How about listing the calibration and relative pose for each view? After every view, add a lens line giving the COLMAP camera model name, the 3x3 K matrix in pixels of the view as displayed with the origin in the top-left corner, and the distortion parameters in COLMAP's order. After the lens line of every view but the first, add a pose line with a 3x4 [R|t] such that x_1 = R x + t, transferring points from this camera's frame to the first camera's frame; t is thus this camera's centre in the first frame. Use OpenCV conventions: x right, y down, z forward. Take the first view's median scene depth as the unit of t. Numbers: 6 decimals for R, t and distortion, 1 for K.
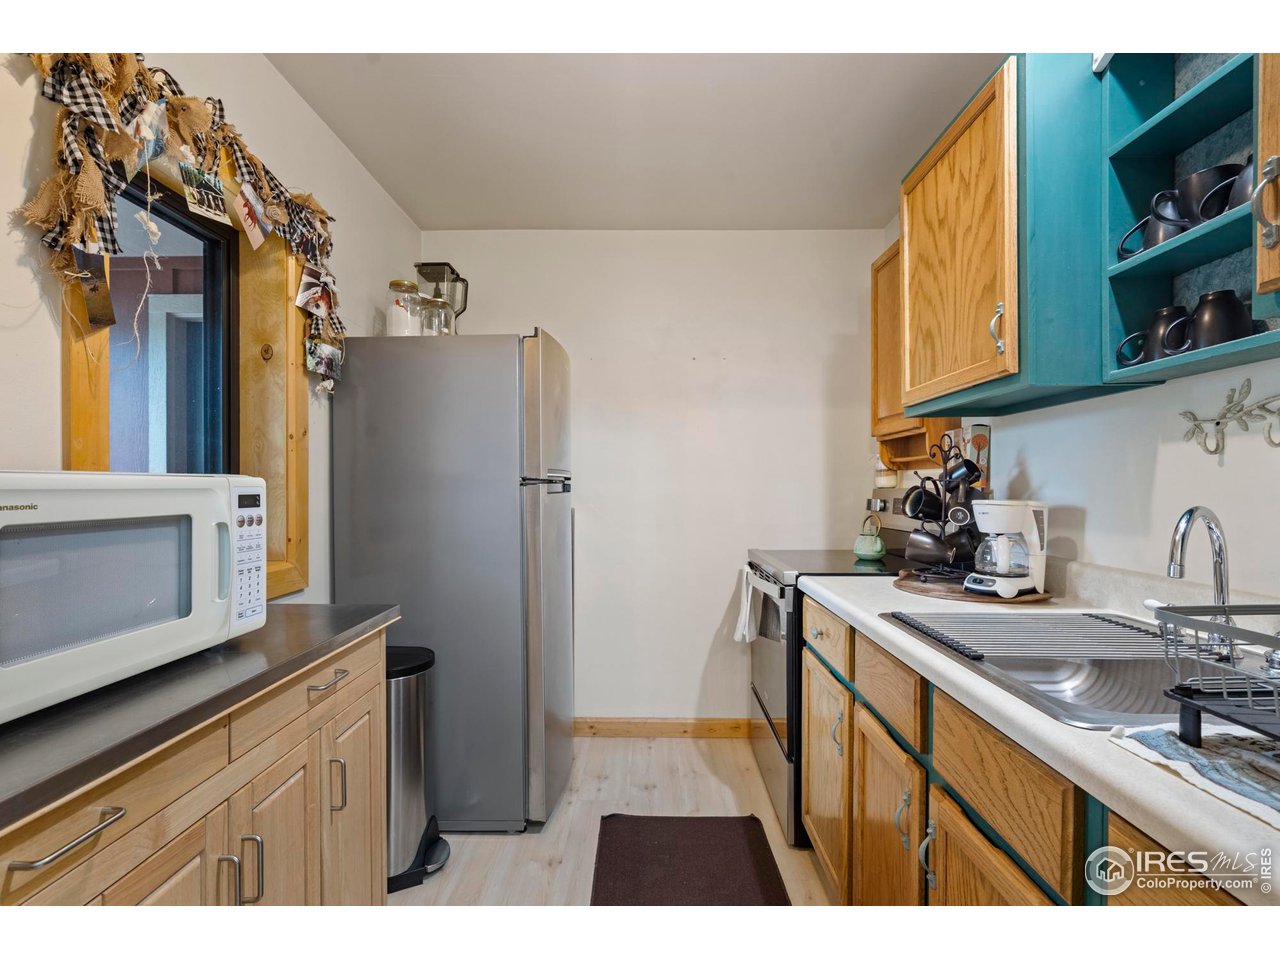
lens RADIAL K [[589.3, 0, 639.7], [0, 589.3, 486.3], [0, 0, 1]] dist [0.002324, 0.000159]
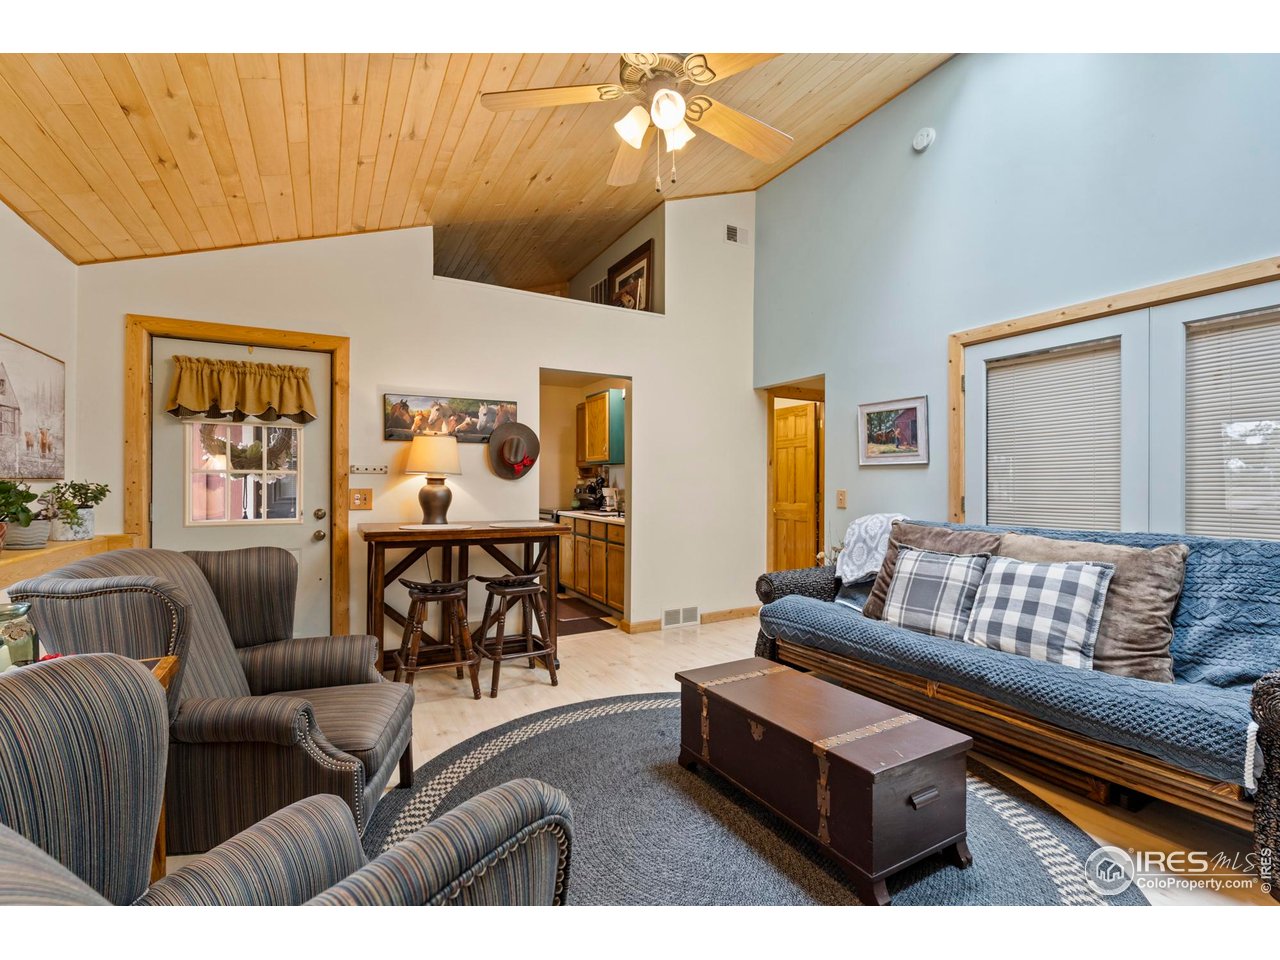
lens RADIAL K [[589.3, 0, 641.9], [0, 589.3, 479.9], [0, 0, 1]] dist [0.002324, 0.000159]
pose [[0.871984, -0.002331, 0.489530, -1.009464], [0.001753, 0.999997, 0.001638, -0.034150], [-0.489532, -0.000570, 0.871985, -2.287164]]
